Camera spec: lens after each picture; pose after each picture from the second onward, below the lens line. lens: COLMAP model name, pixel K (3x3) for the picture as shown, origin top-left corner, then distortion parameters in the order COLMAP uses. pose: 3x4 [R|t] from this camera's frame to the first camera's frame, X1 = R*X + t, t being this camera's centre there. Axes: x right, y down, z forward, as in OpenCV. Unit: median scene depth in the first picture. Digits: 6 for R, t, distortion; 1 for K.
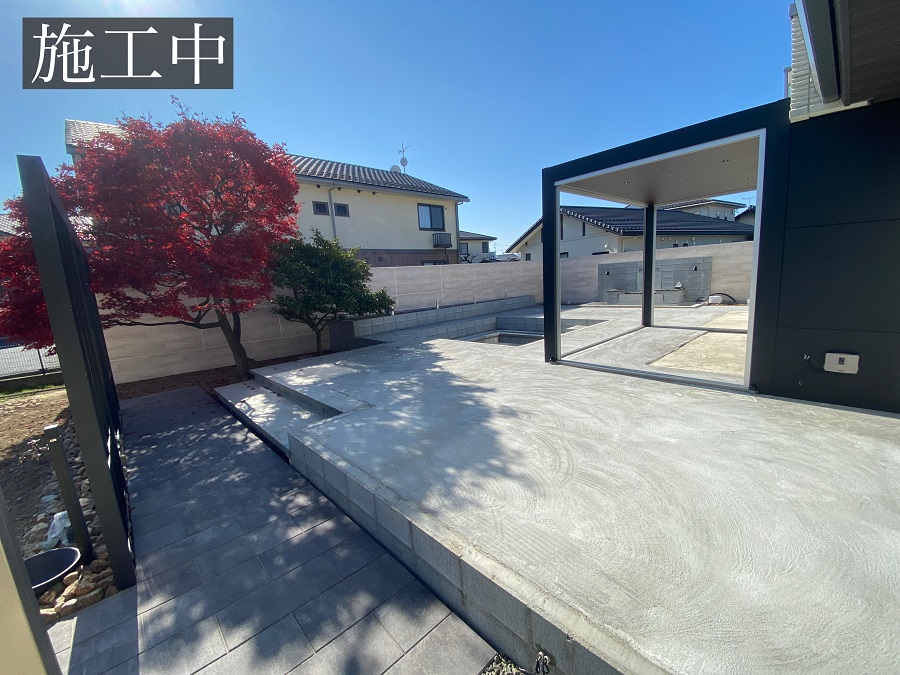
lens RADIAL K [[368.2, 0, 451.5], [0, 368.2, 345.1], [0, 0, 1]] dist [-0.002735, -0.009574]
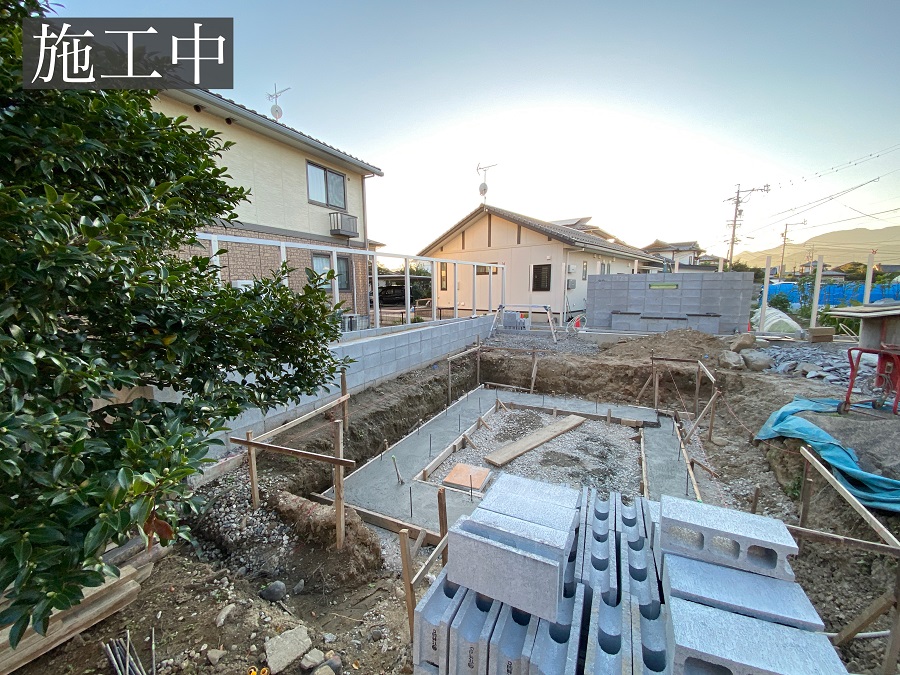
lens RADIAL K [[368.2, 0, 449.8], [0, 368.2, 341.0], [0, 0, 1]] dist [-0.002735, -0.009574]
pose [[0.936357, 0.006655, 0.350987, -0.149537], [0.012199, 0.998600, -0.051480, -0.082263], [-0.350838, 0.052485, 0.934964, 0.643197]]
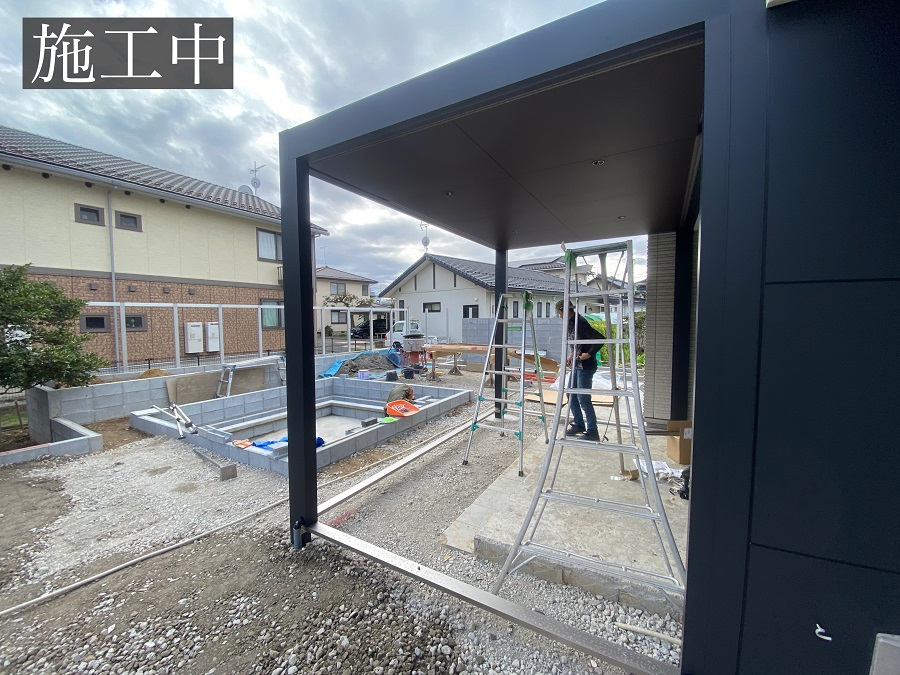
lens RADIAL K [[368.2, 0, 455.9], [0, 368.2, 342.4], [0, 0, 1]] dist [-0.002735, -0.009574]
pose [[0.956520, 0.045376, 0.288117, 0.194273], [-0.009239, 0.992042, -0.125565, -0.071436], [-0.291522, 0.117443, 0.949327, 0.246144]]
